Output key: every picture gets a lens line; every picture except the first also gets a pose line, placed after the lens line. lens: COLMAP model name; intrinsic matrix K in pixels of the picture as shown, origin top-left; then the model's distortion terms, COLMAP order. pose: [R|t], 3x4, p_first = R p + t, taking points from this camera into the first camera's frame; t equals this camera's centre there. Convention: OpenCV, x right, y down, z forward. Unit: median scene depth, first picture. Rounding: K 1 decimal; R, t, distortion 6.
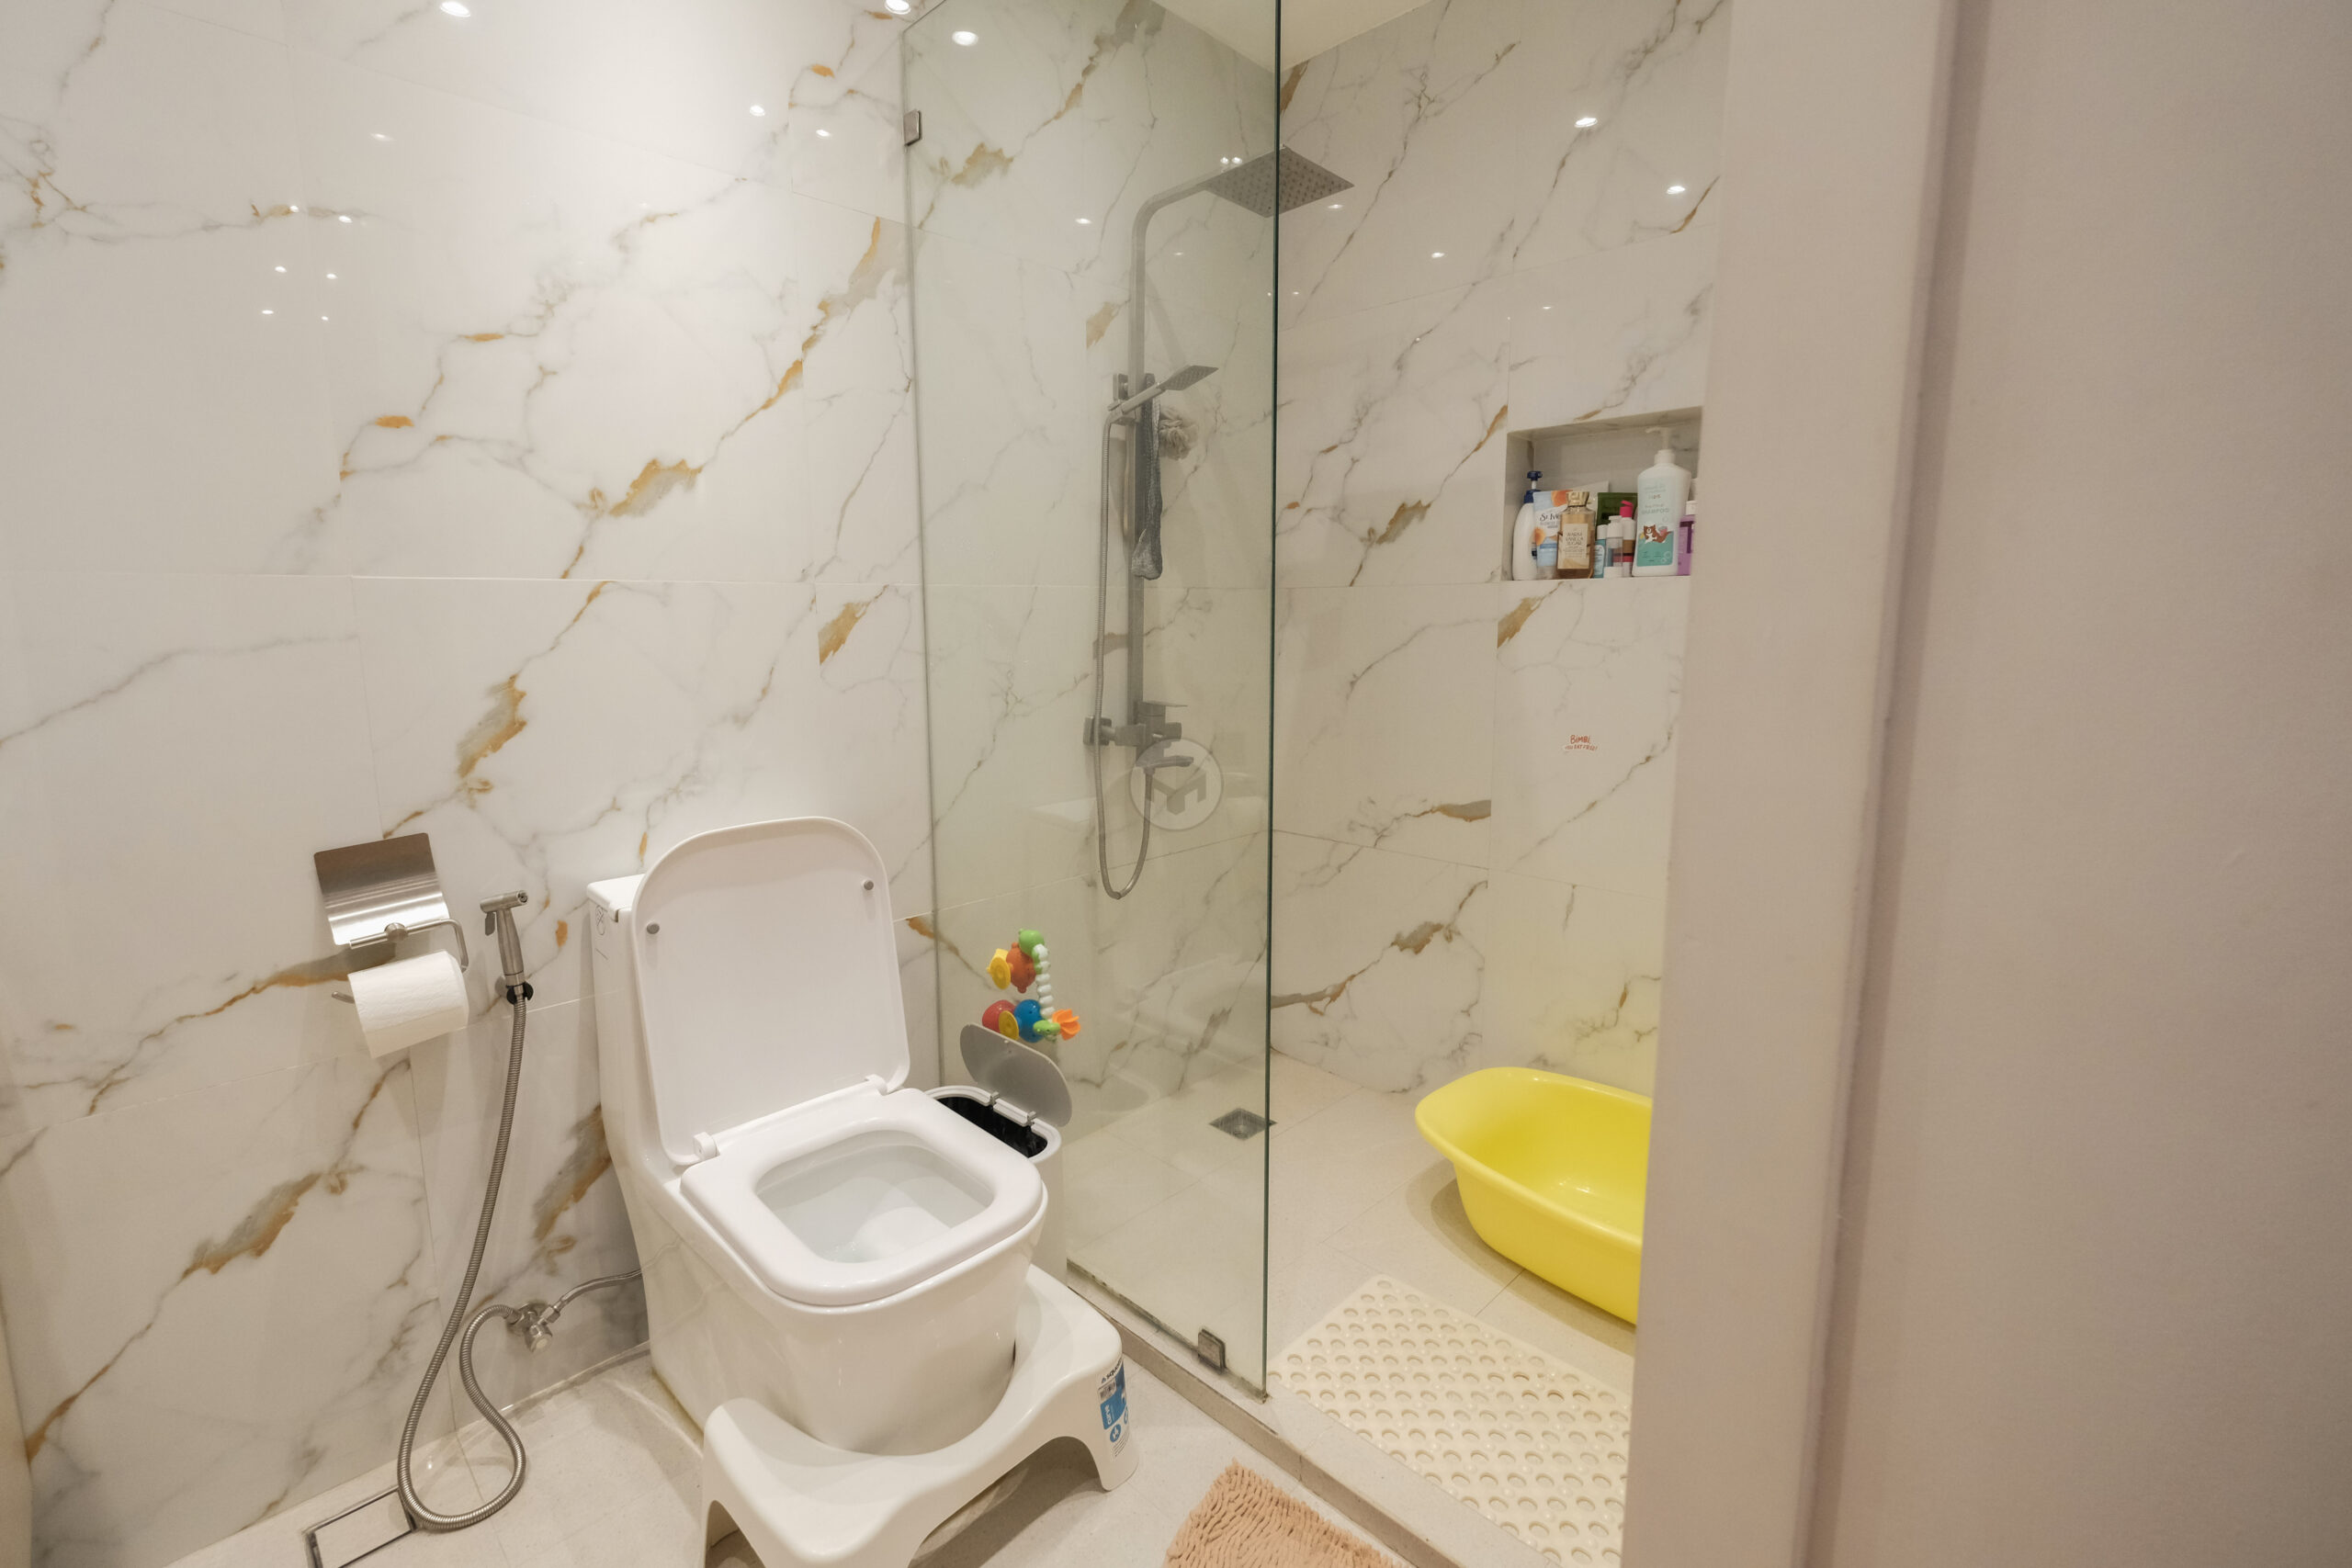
lens RADIAL K [[1019.8, 0, 1180.8], [0, 1019.8, 760.7], [0, 0, 1]] dist [-0.002532, 0.000388]
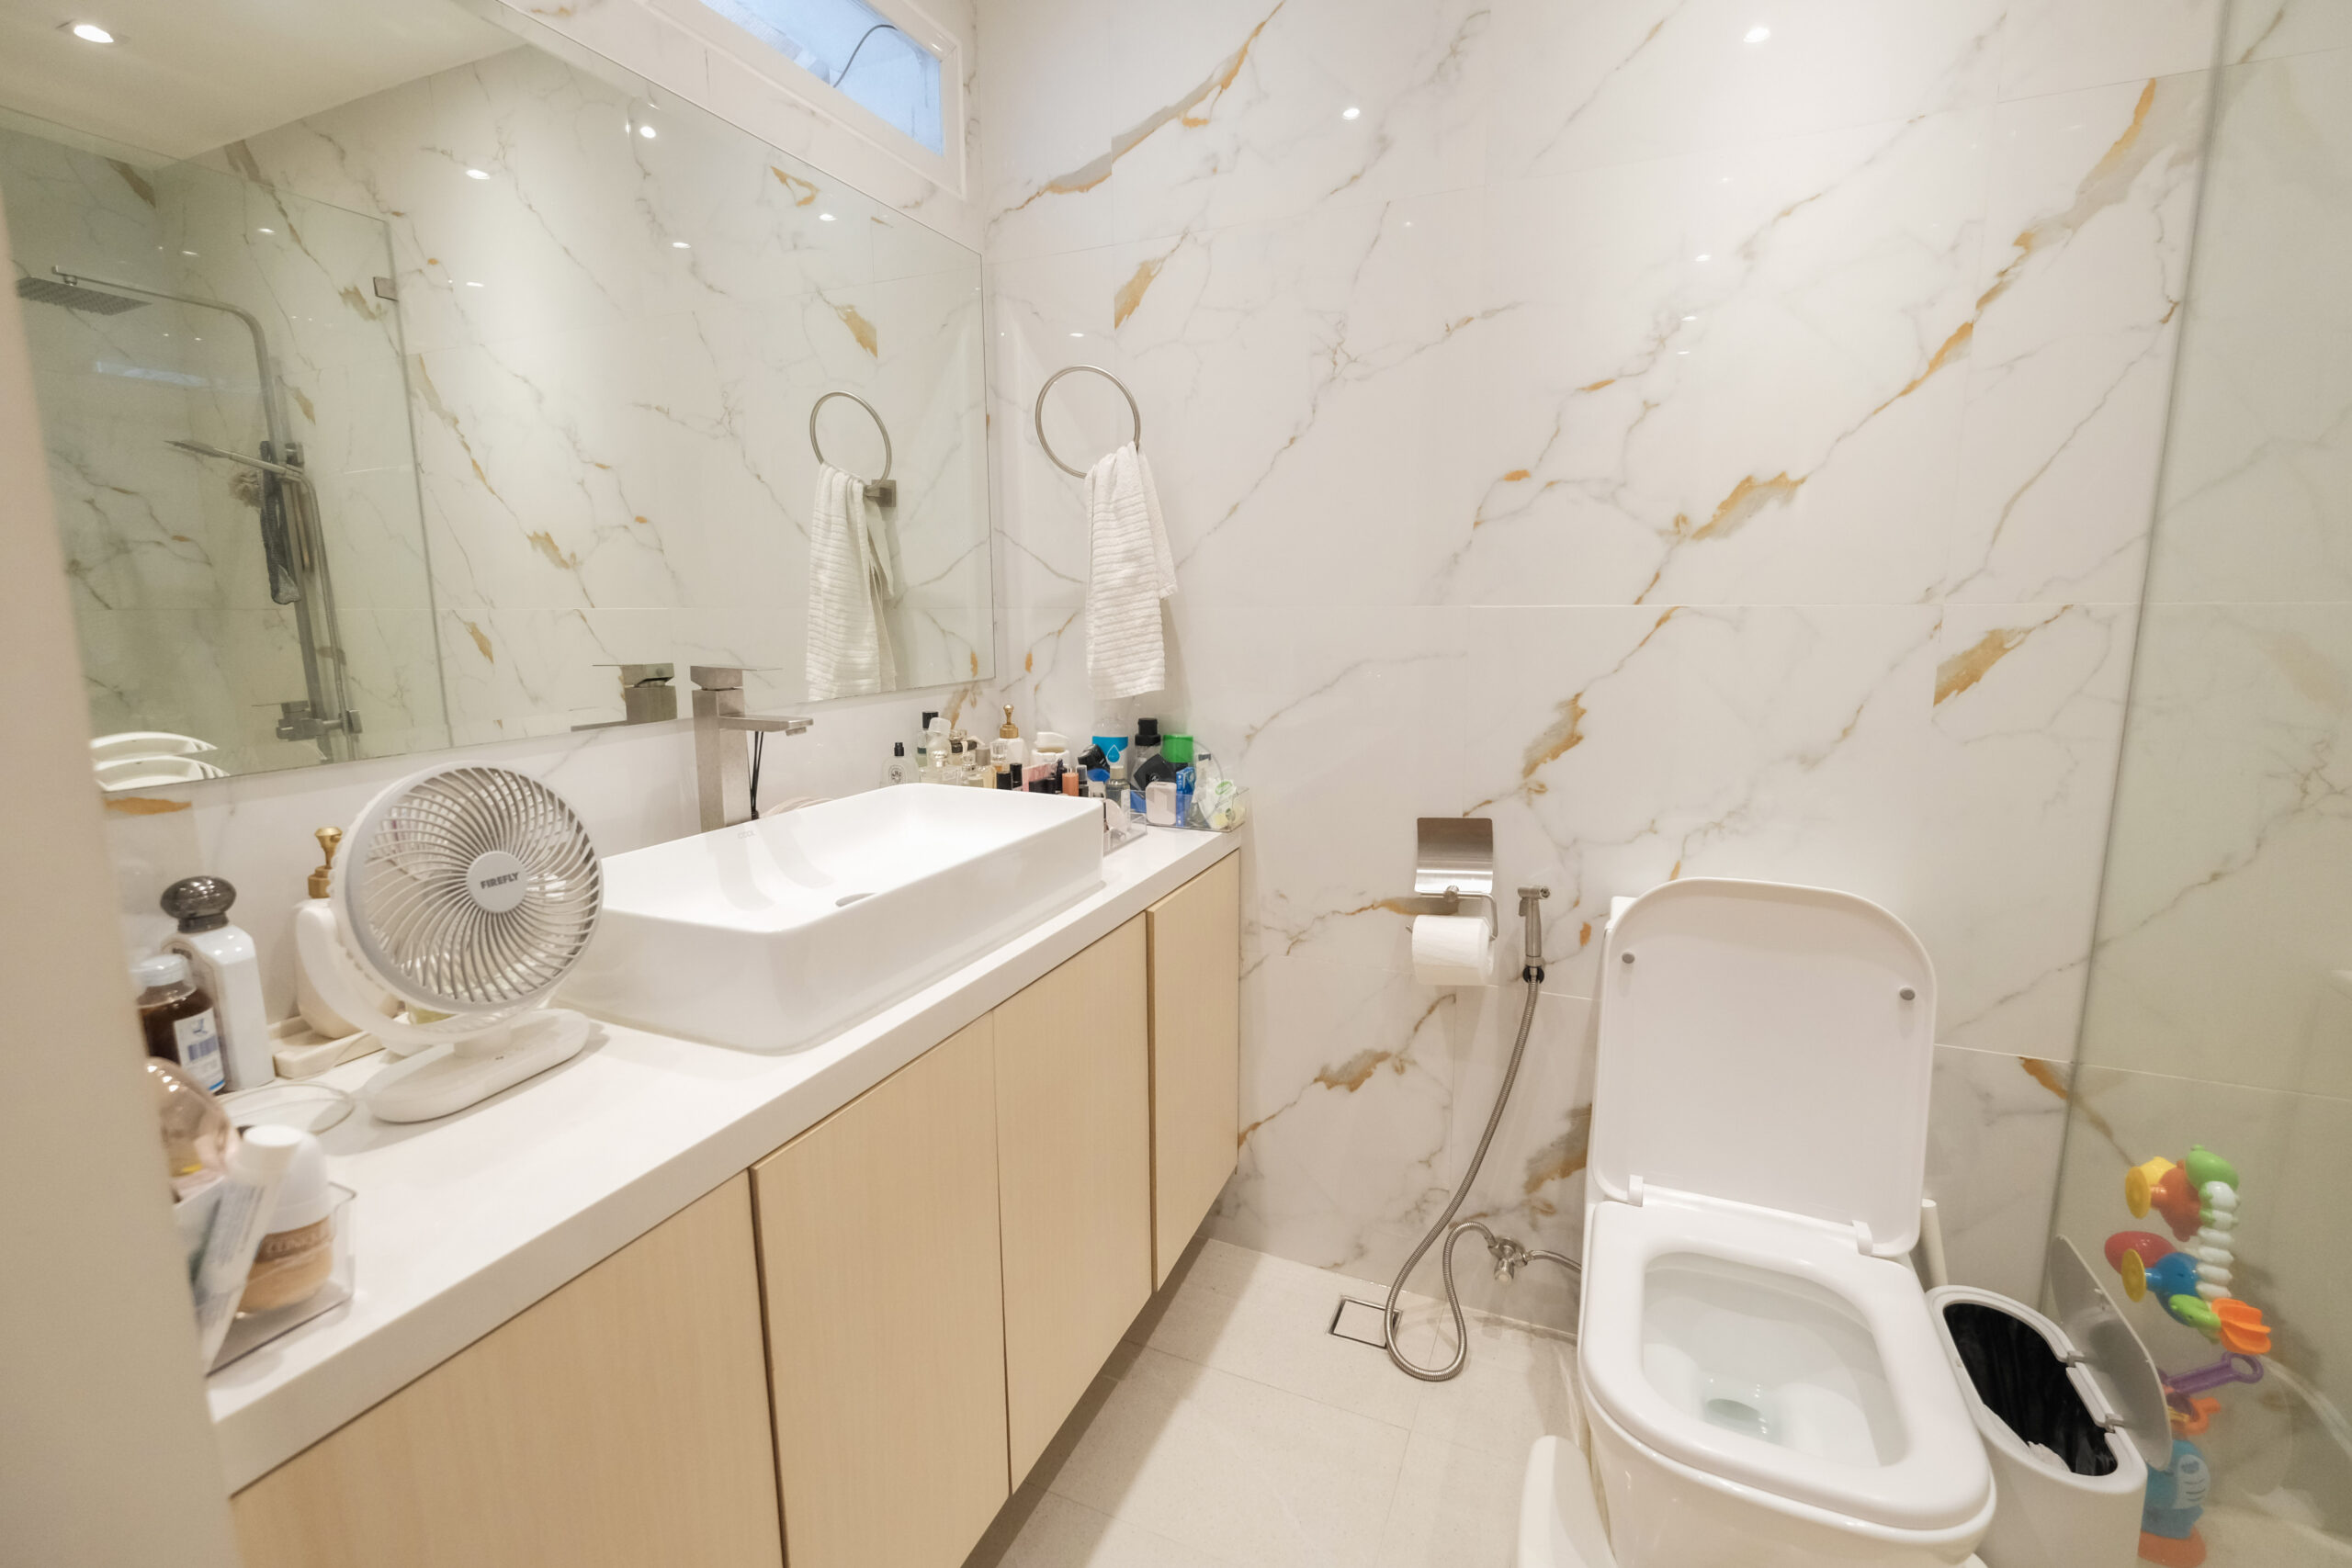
lens RADIAL K [[1035.8, 0, 1175.6], [0, 1035.8, 759.0], [0, 0, 1]] dist [-0.000798, 0.000040]
pose [[0.360121, 0.150219, -0.920732, 0.216825], [-0.129177, 0.985473, 0.110257, -0.078280], [0.923919, 0.079231, 0.374294, 0.181297]]
